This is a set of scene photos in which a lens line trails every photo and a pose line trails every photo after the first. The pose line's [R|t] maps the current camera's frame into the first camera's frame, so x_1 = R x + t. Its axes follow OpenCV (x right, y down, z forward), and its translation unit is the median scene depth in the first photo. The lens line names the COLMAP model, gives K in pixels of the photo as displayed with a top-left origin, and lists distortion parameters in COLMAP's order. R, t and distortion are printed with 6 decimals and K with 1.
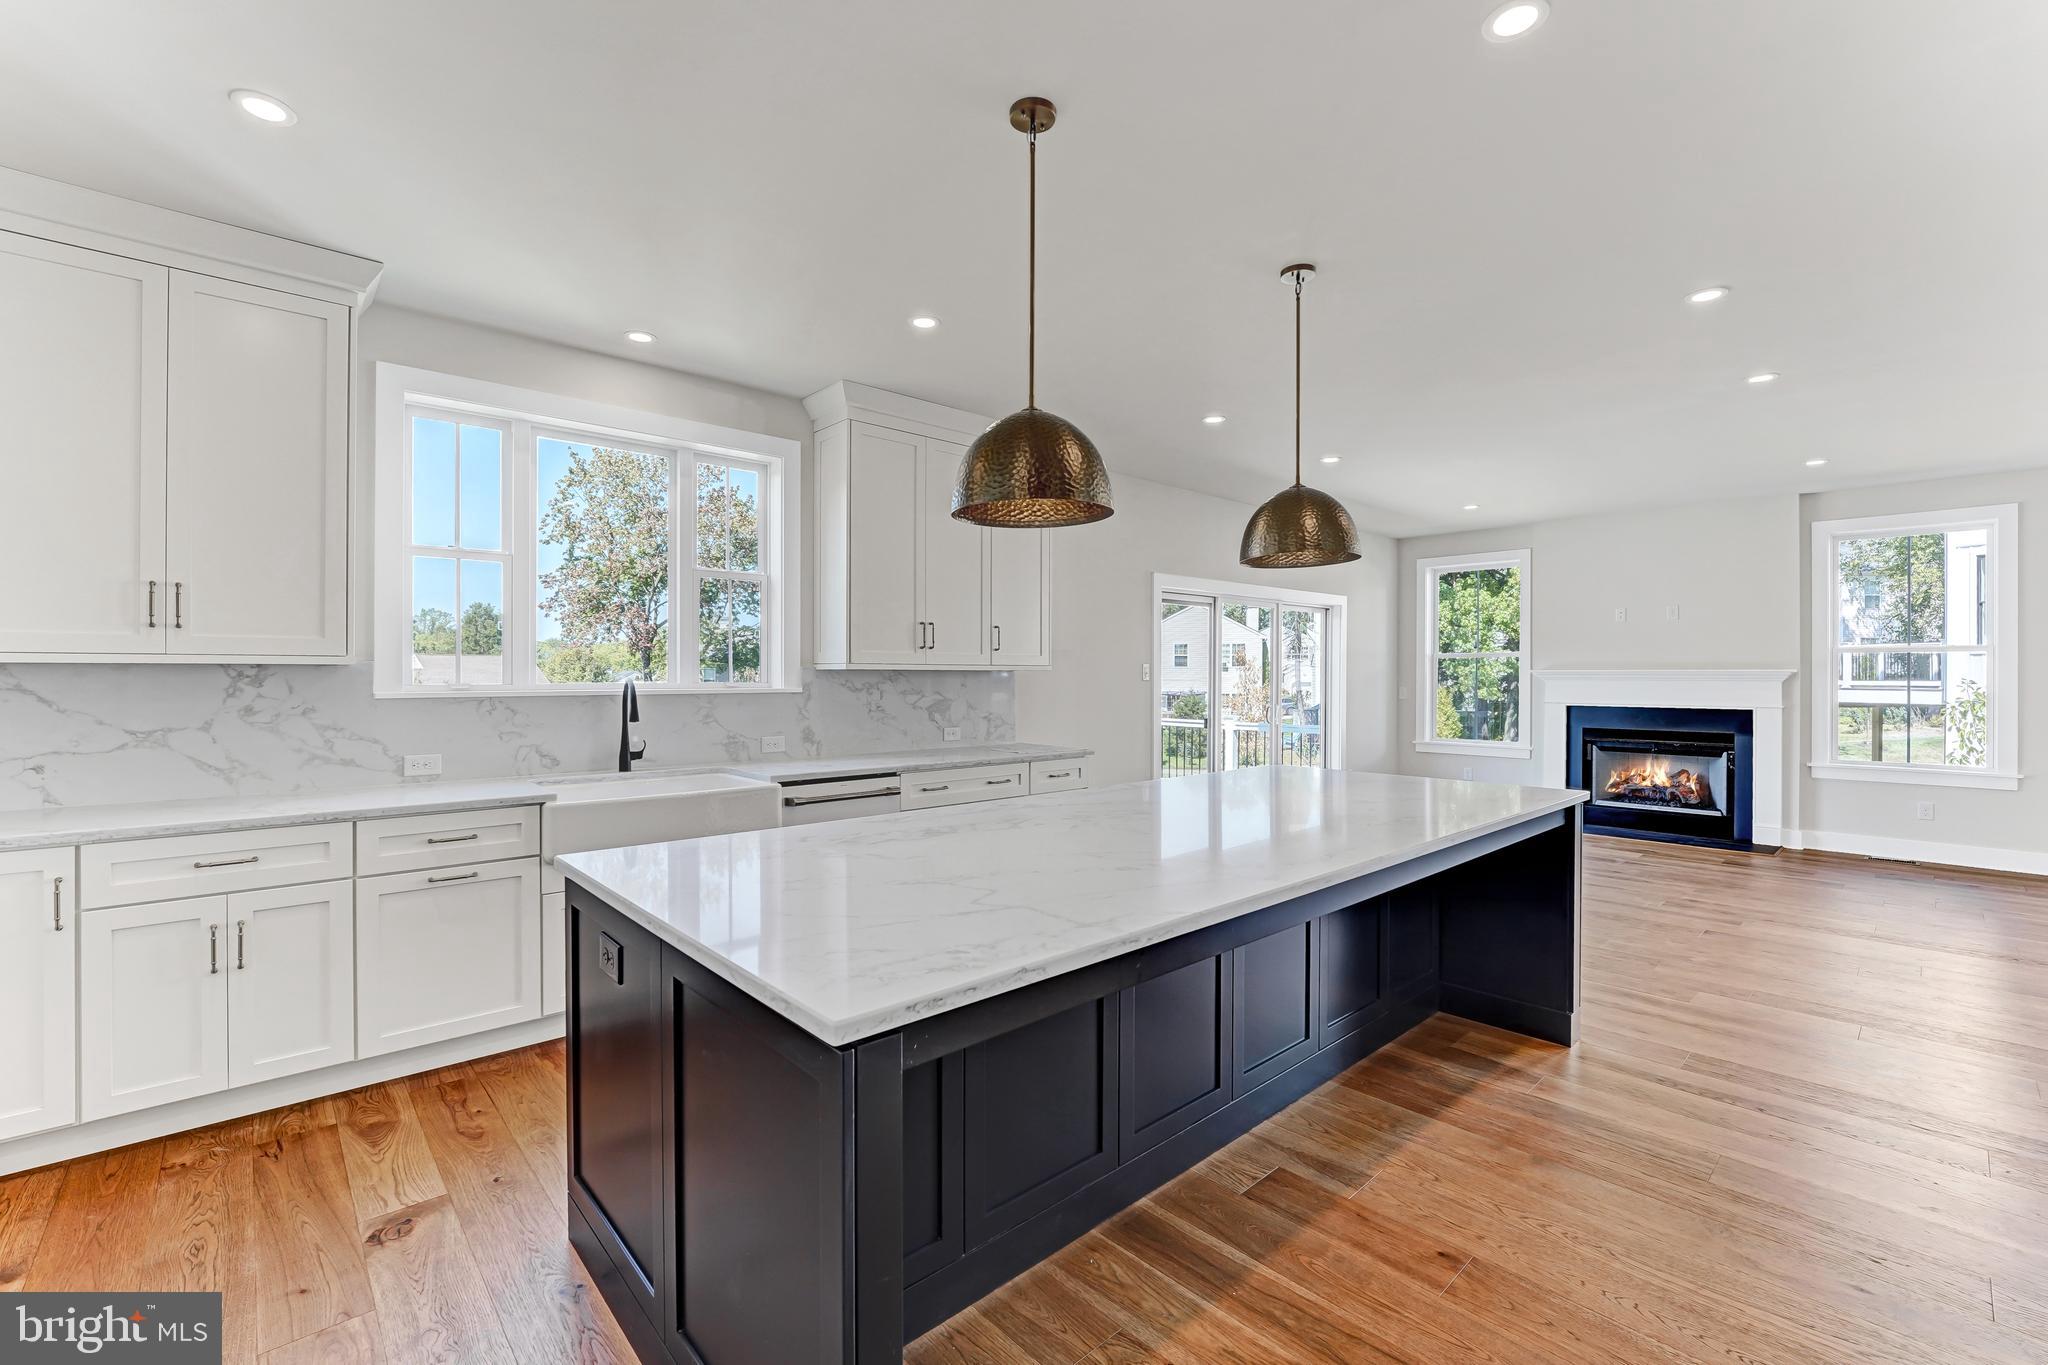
lens RADIAL K [[864.5, 0, 999.6], [0, 864.5, 677.0], [0, 0, 1]] dist [-0.030215, 0.007207]
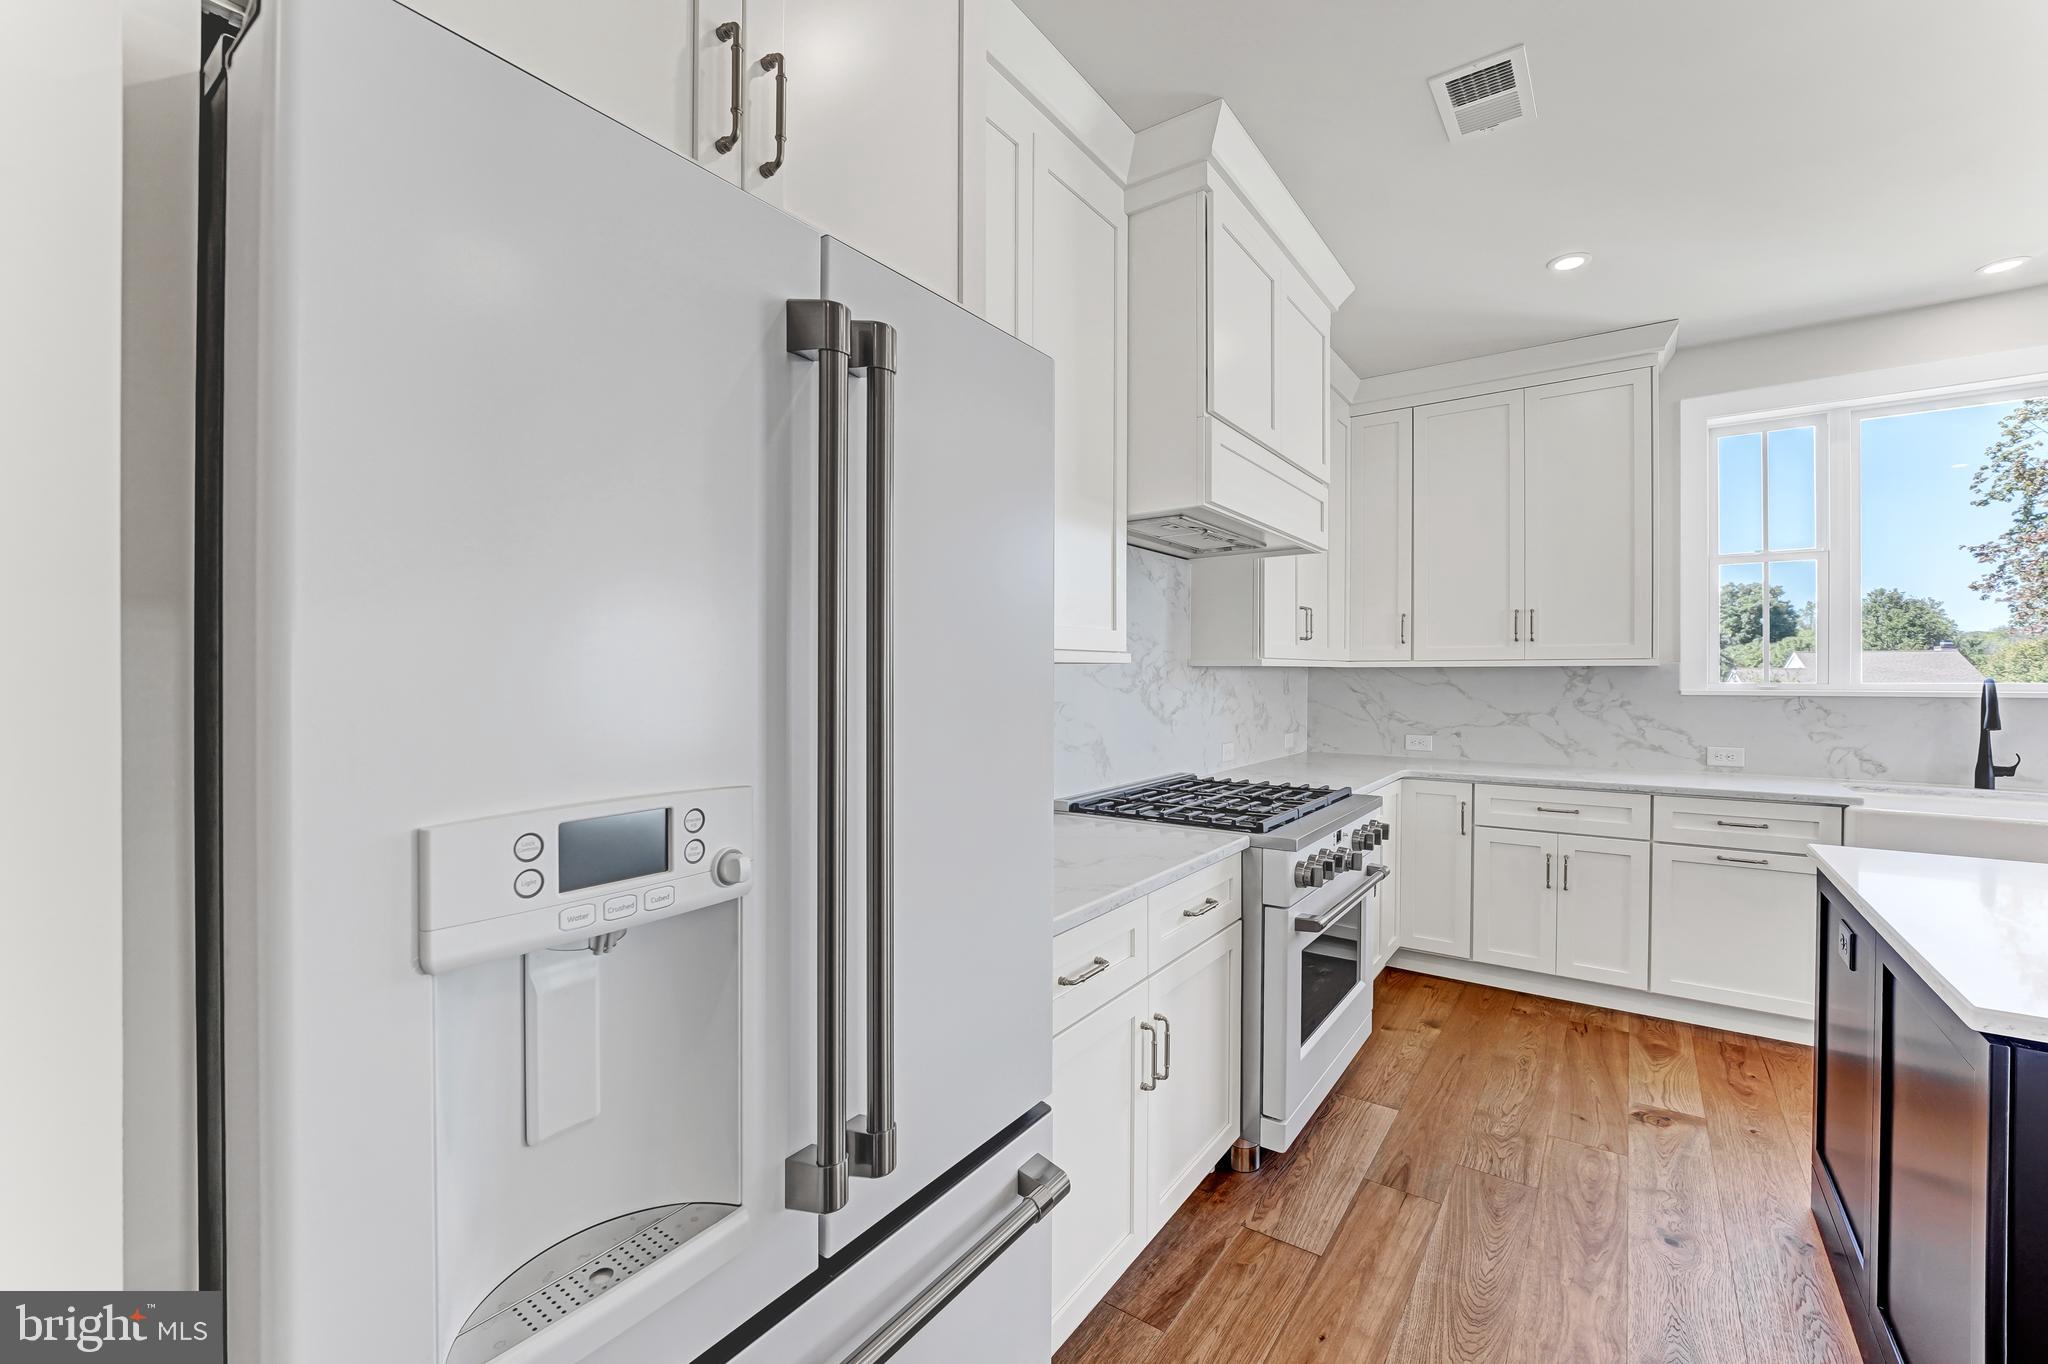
lens RADIAL K [[833.4, 0, 1019.6], [0, 833.4, 676.9], [0, 0, 1]] dist [-0.019345, 0.000714]
pose [[0.209298, 0.001525, -0.977851, 0.144372], [-0.001363, 0.999998, 0.001268, 0.000638], [0.977851, 0.001068, 0.209300, -0.091571]]
